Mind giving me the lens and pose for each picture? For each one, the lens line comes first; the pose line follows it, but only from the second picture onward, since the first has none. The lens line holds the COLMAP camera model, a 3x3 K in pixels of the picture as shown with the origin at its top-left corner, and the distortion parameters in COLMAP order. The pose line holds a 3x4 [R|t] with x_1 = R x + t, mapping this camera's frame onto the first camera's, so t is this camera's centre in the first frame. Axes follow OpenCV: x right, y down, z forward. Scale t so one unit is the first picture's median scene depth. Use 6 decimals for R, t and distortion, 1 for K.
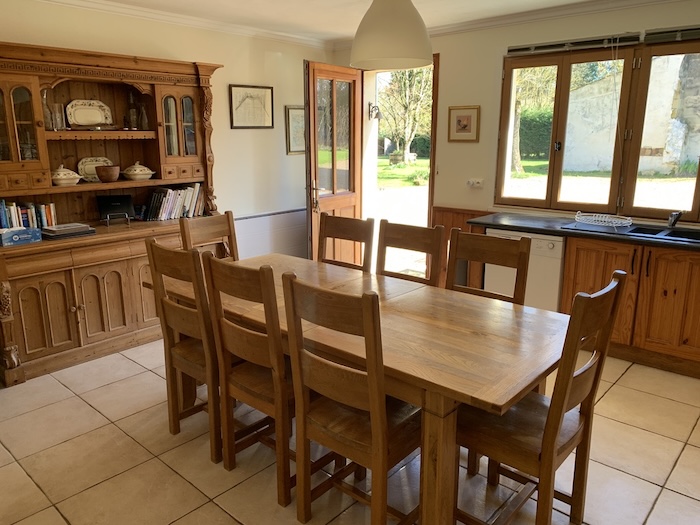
lens RADIAL K [[533.6, 0, 349.9], [0, 533.6, 263.1], [0, 0, 1]] dist [-0.000927, -0.002240]
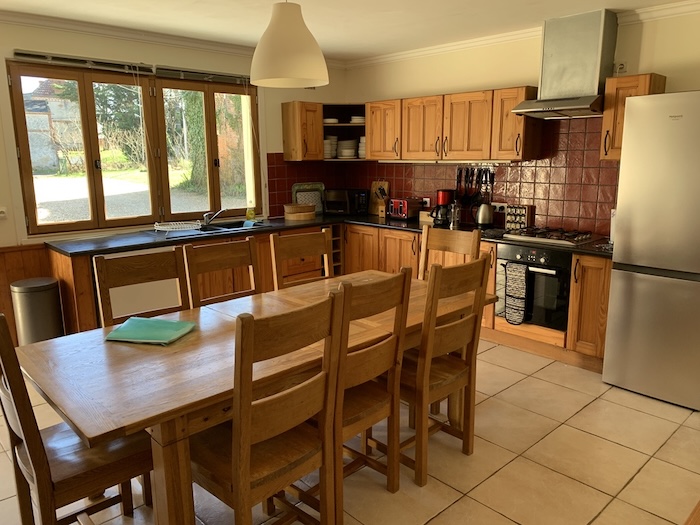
lens RADIAL K [[533.6, 0, 350.4], [0, 533.6, 262.7], [0, 0, 1]] dist [-0.000927, -0.002240]
pose [[0.081733, -0.193416, 0.977706, -0.618455], [0.232727, 0.957573, 0.169978, -0.114396], [-0.969102, 0.213646, 0.123278, 0.511813]]
